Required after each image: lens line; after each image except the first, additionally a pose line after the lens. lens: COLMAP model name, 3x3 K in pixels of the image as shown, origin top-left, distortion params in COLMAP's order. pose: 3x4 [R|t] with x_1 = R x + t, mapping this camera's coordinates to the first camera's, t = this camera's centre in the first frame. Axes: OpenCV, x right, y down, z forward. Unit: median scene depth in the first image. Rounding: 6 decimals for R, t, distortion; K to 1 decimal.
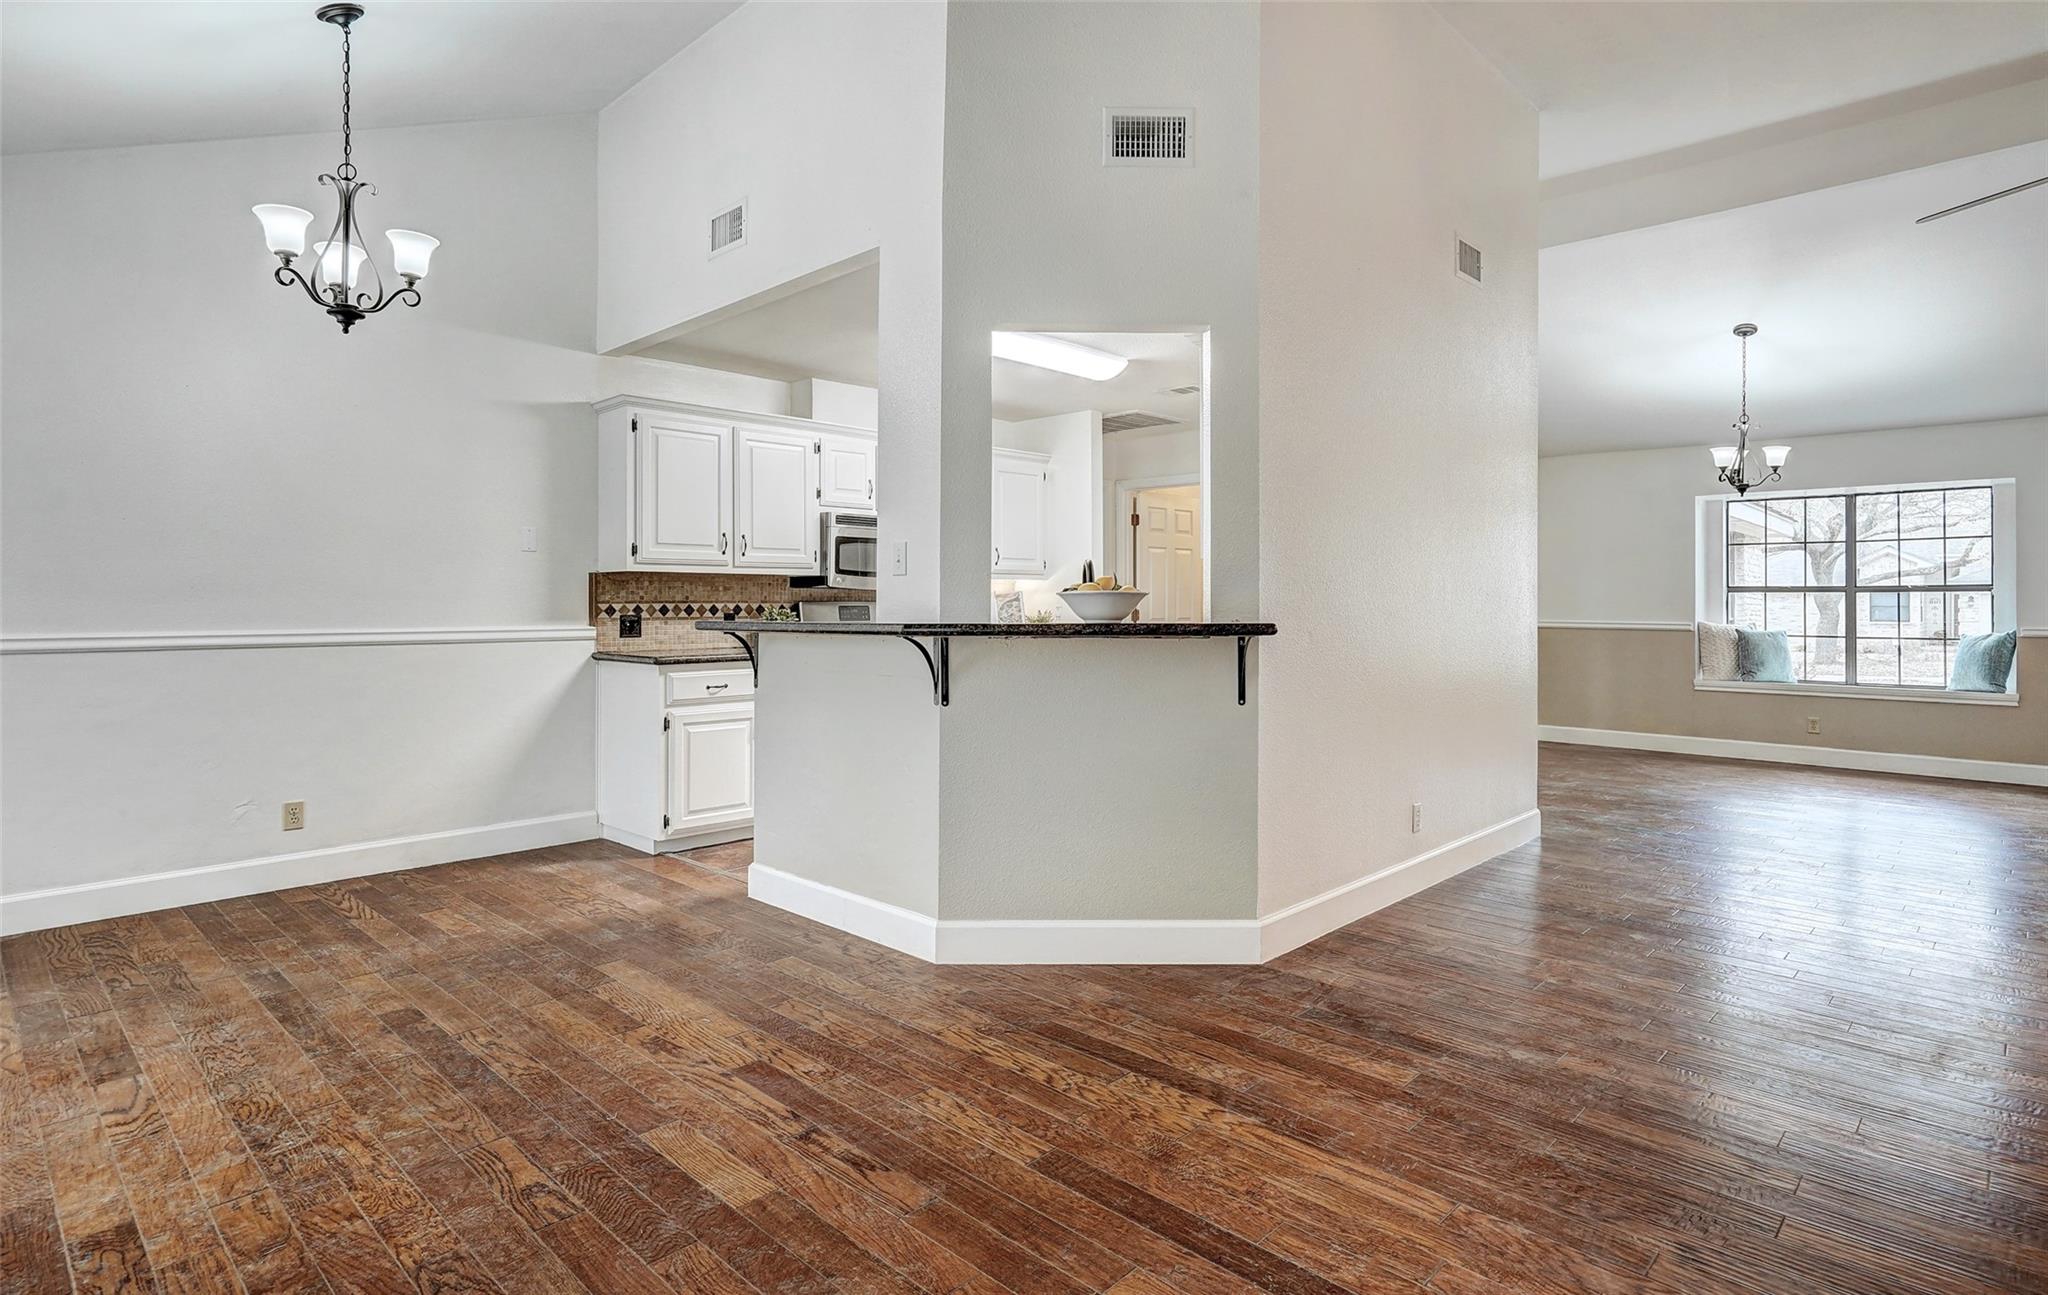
lens RADIAL K [[1072.6, 0, 1025.6], [0, 1072.6, 590.9], [0, 0, 1]] dist [0.034038, 0.000199]
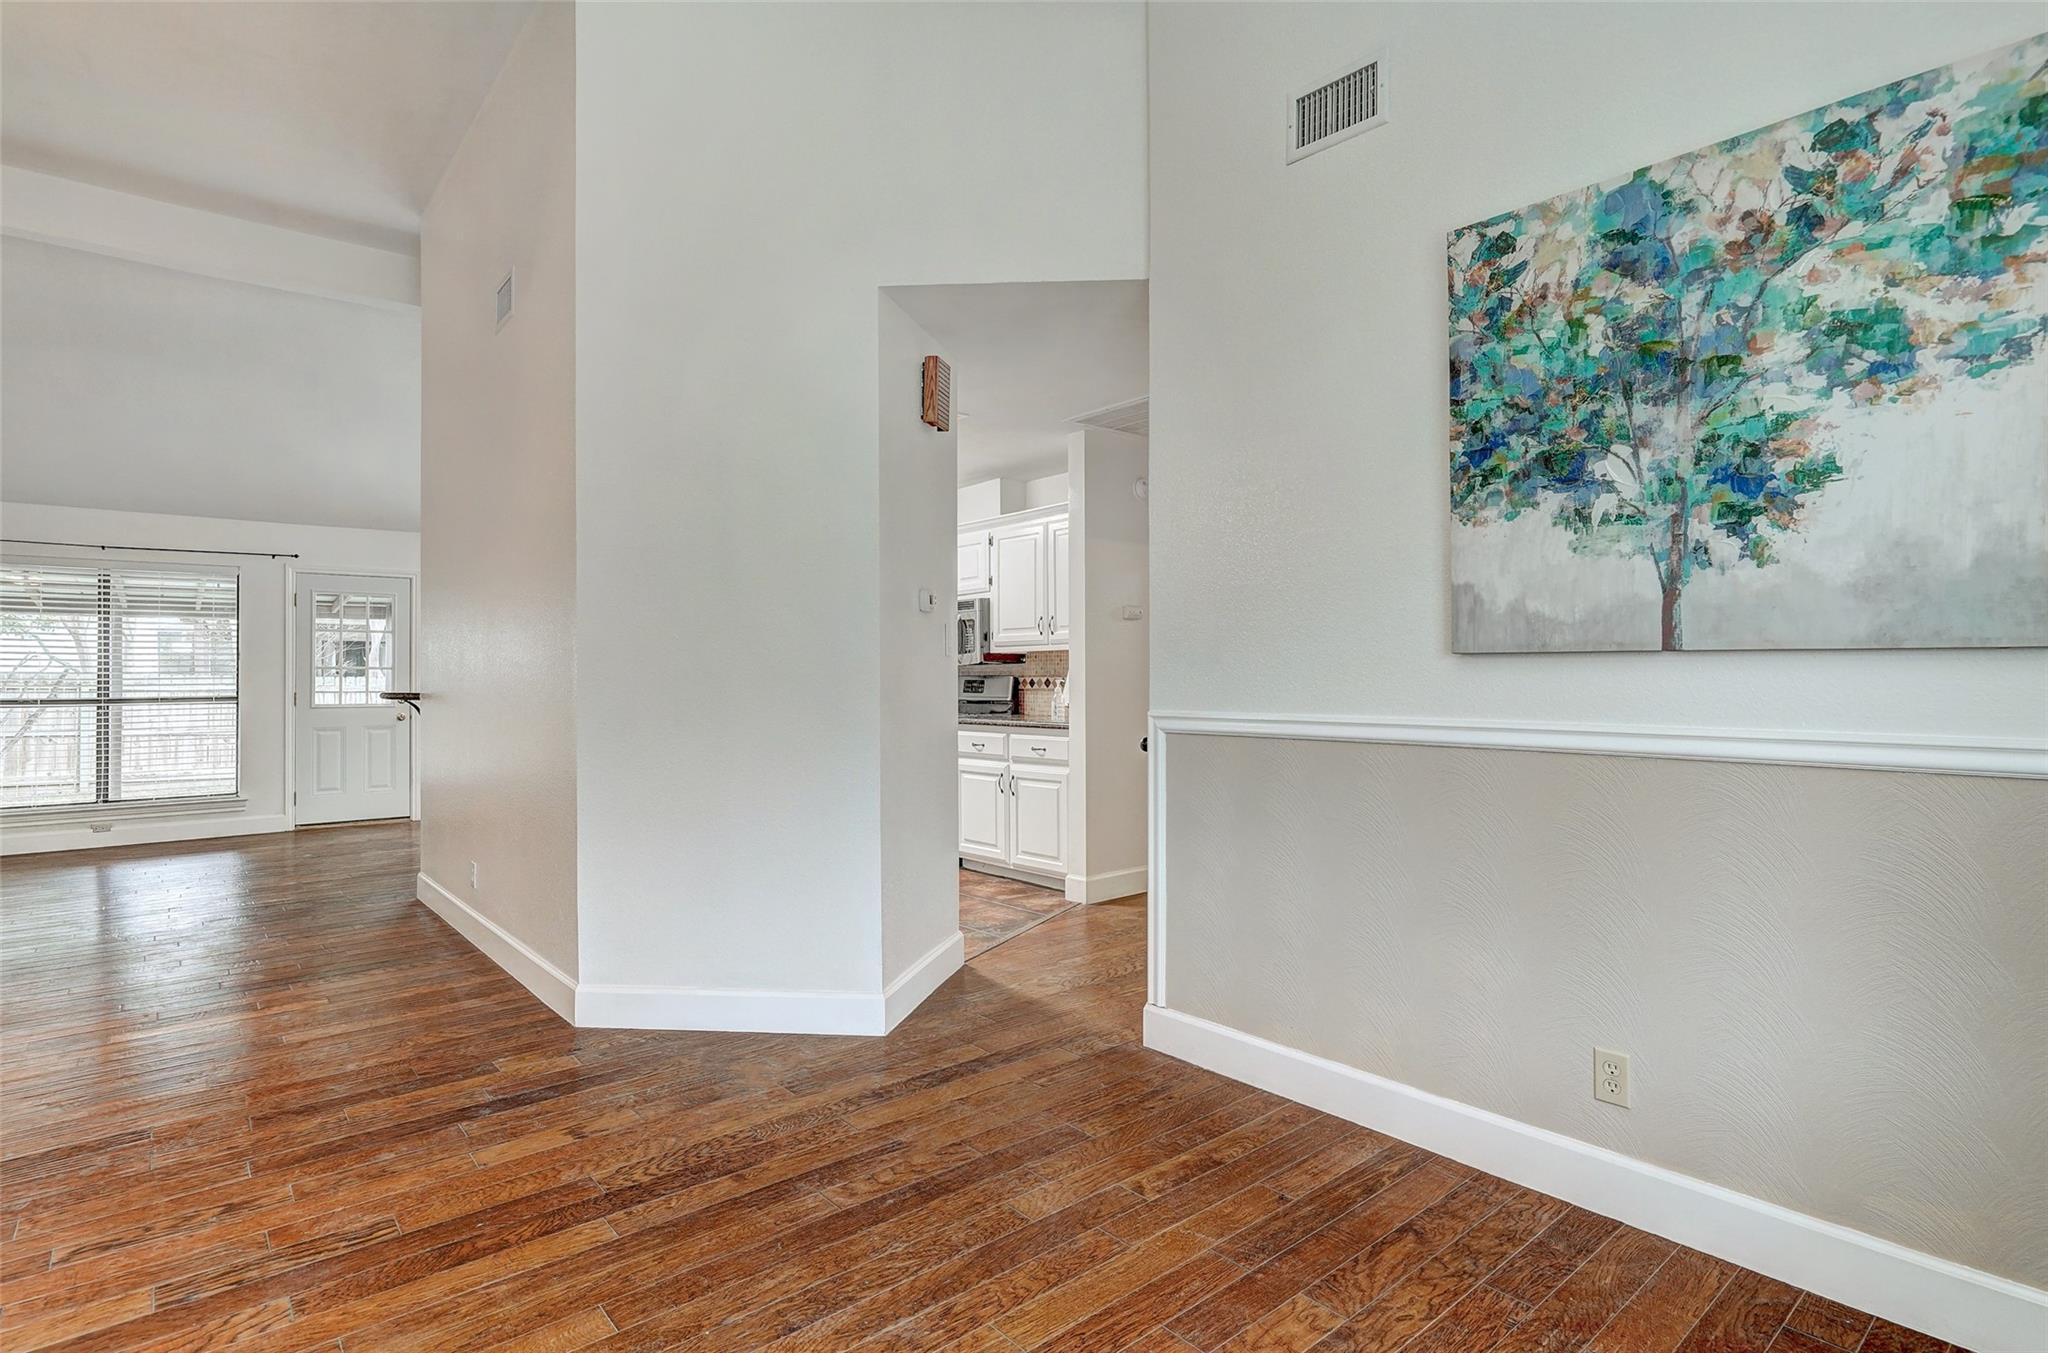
lens RADIAL K [[1009.6, 0, 978.0], [0, 1009.6, 668.8], [0, 0, 1]] dist [-0.002484, 0.001301]
pose [[-0.134207, -0.011210, -0.990890, 0.983717], [0.018199, 0.999739, -0.013775, 0.019348], [0.990786, -0.019882, -0.133968, 1.242493]]
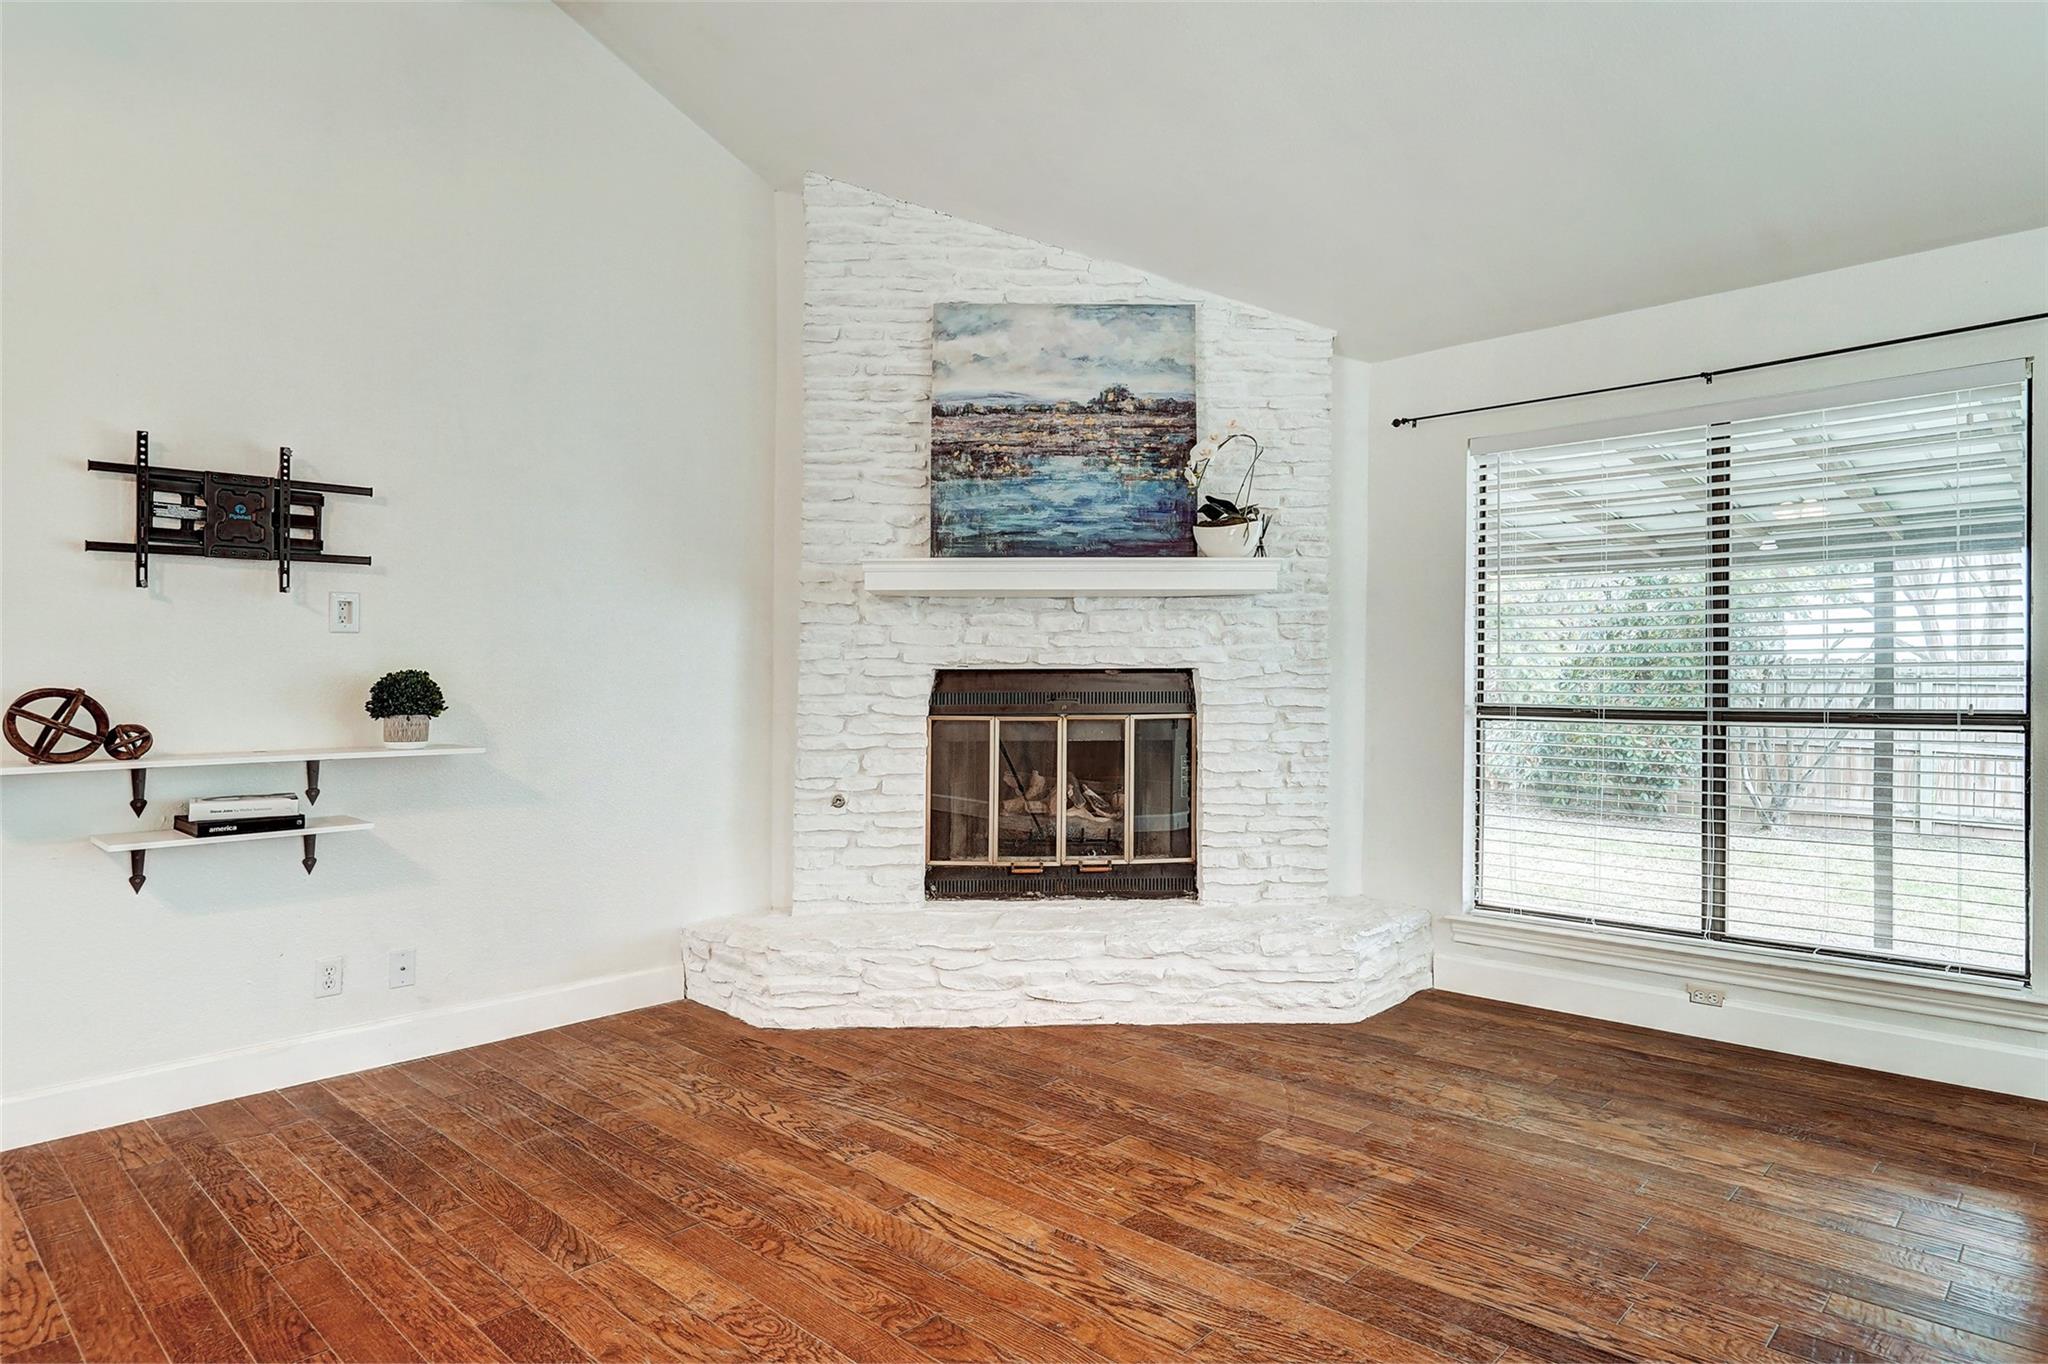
lens RADIAL K [[1184.8, 0, 1036.7], [0, 1184.8, 662.1], [0, 0, 1]] dist [-0.018807, 0.032782]
pose [[-0.999998, -0.000085, -0.001986, 0.264704], [-0.000038, 0.999719, -0.023707, 0.007795], [0.001987, -0.023707, -0.999717, 0.661707]]
